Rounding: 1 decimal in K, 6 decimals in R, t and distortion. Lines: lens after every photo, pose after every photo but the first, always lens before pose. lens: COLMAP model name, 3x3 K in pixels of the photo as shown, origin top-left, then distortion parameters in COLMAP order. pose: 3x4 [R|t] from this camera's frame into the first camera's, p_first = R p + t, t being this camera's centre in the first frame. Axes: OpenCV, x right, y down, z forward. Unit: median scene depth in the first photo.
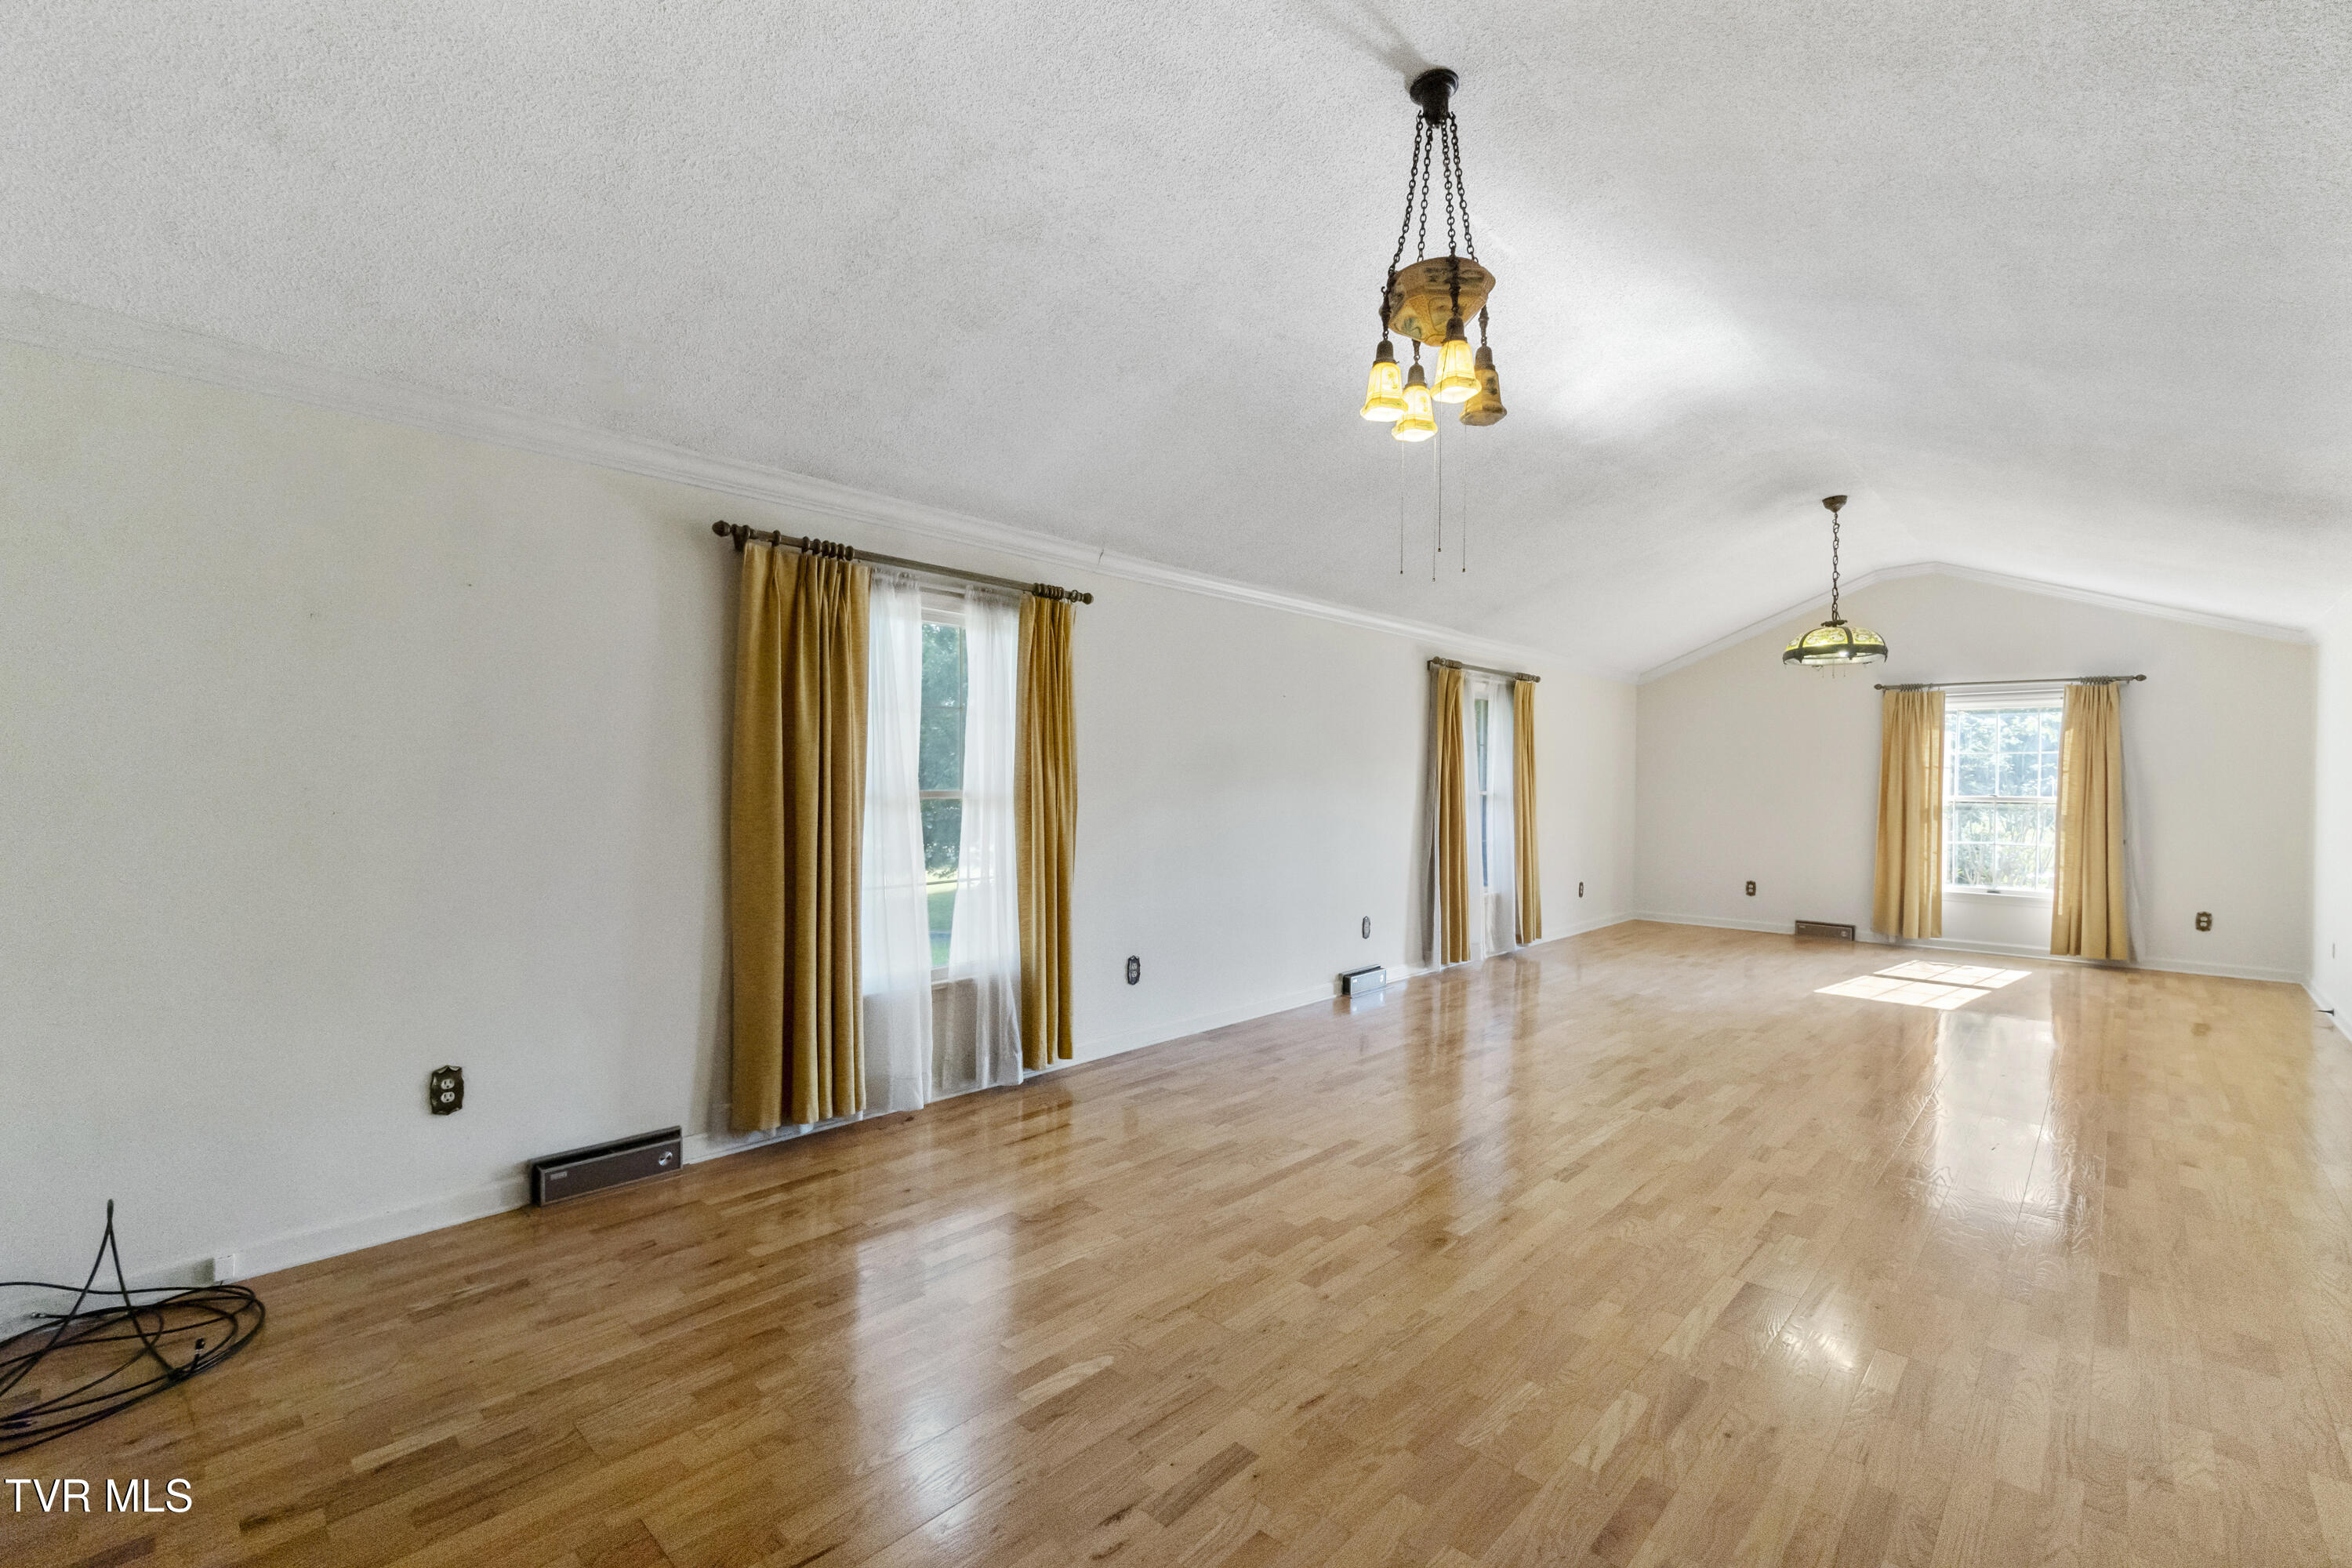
lens RADIAL K [[1028.6, 0, 1164.6], [0, 1028.6, 794.6], [0, 0, 1]] dist [-0.002861, -0.000546]
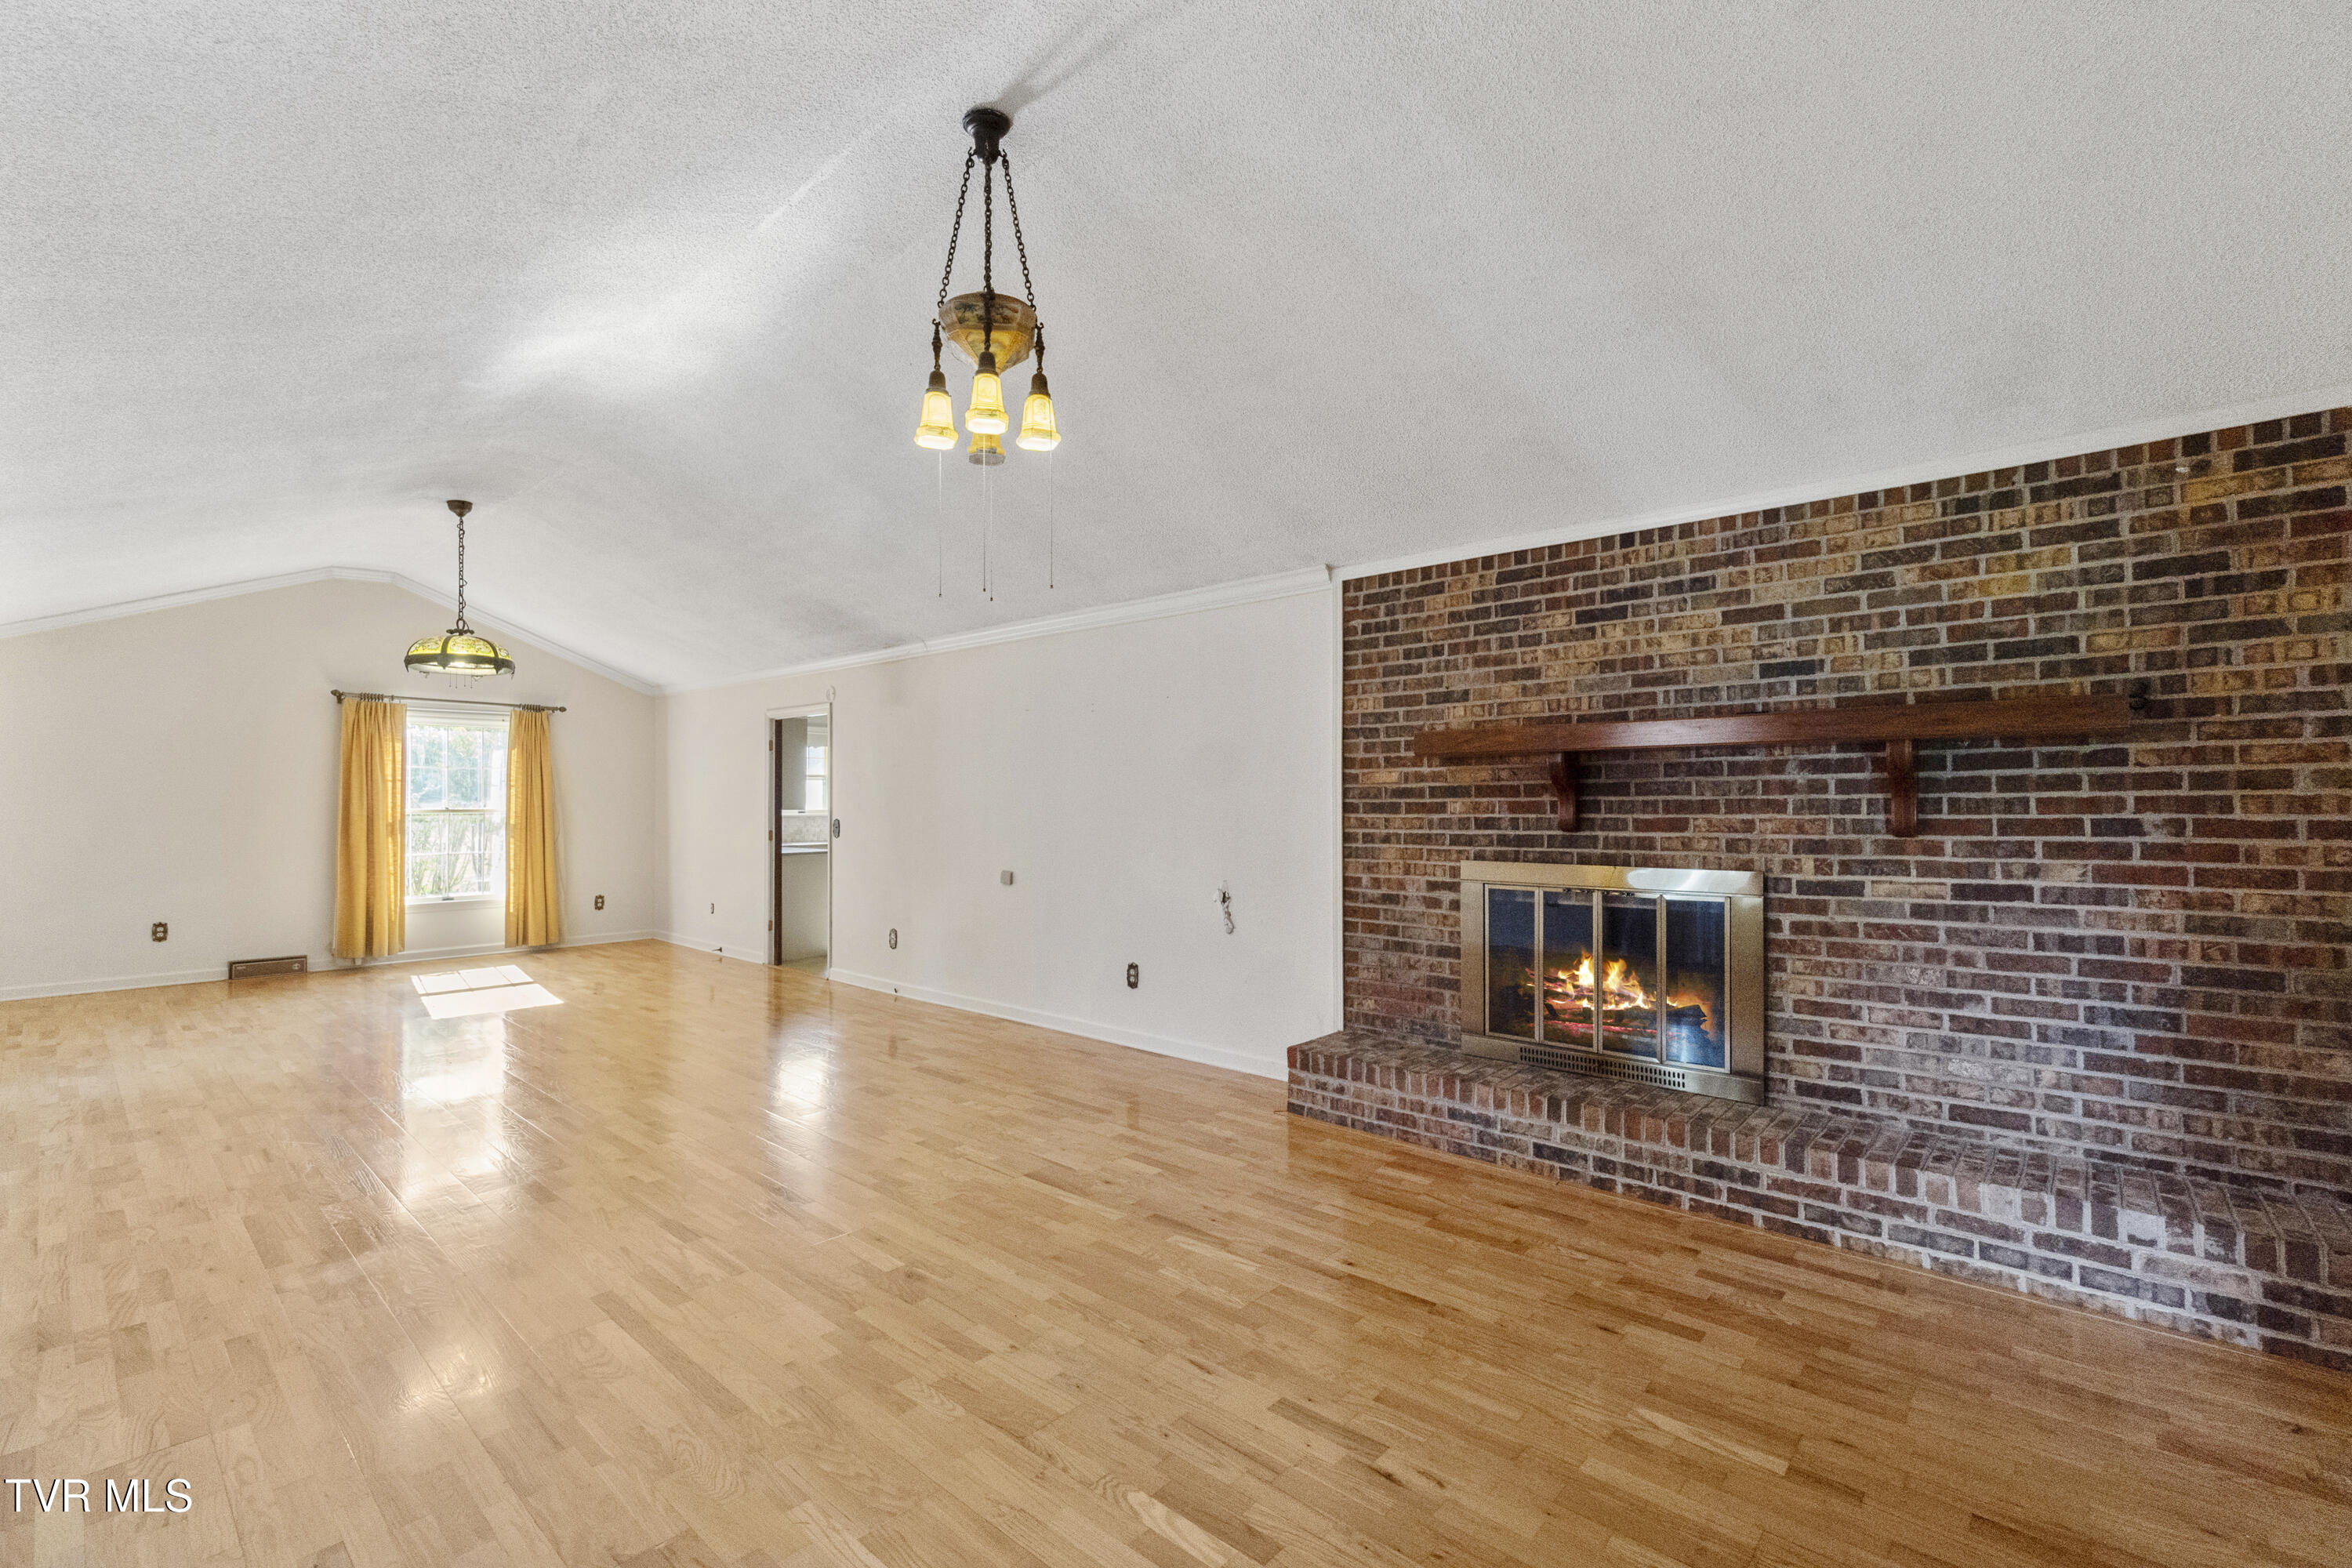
lens RADIAL K [[1028.6, 0, 1166.5], [0, 1028.6, 790.0], [0, 0, 1]] dist [-0.002861, -0.000546]
pose [[-0.044590, 0.001149, 0.999005, -0.290760], [0.014227, 0.999899, -0.000515, -0.006832], [-0.998904, 0.014190, -0.044602, 0.329454]]
